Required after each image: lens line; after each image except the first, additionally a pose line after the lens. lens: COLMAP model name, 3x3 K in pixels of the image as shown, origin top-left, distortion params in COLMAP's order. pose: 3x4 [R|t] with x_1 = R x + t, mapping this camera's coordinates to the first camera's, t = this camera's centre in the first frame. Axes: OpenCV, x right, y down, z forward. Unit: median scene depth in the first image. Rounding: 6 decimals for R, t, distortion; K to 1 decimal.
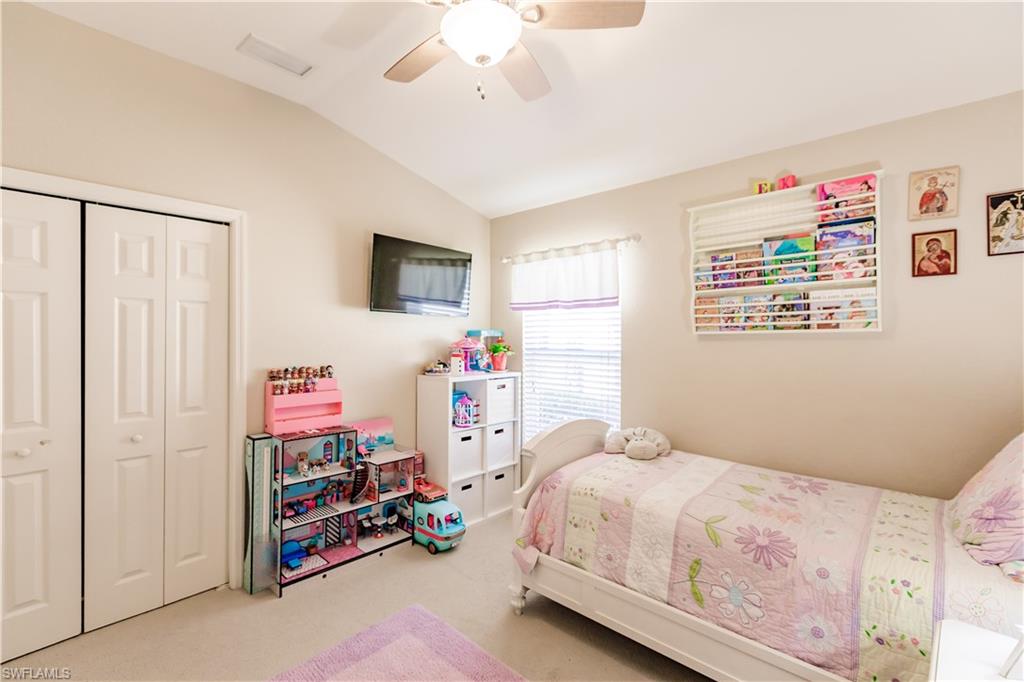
lens RADIAL K [[462.9, 0, 512.0], [0, 462.9, 341.0], [0, 0, 1]] dist [0.001289, -0.000041]
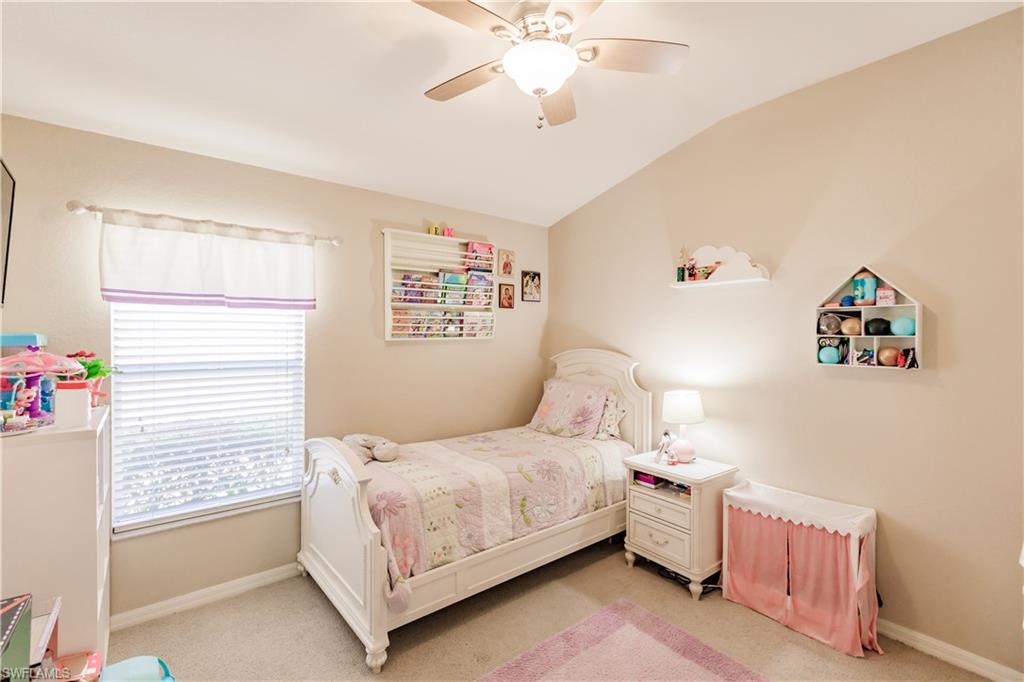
lens RADIAL K [[462.9, 0, 512.0], [0, 462.9, 341.0], [0, 0, 1]] dist [0.001289, -0.000041]
pose [[0.135173, -0.014307, 0.990719, -0.799306], [0.007123, 0.999884, 0.013468, -0.031138], [-0.990796, 0.005237, 0.135259, 0.642194]]
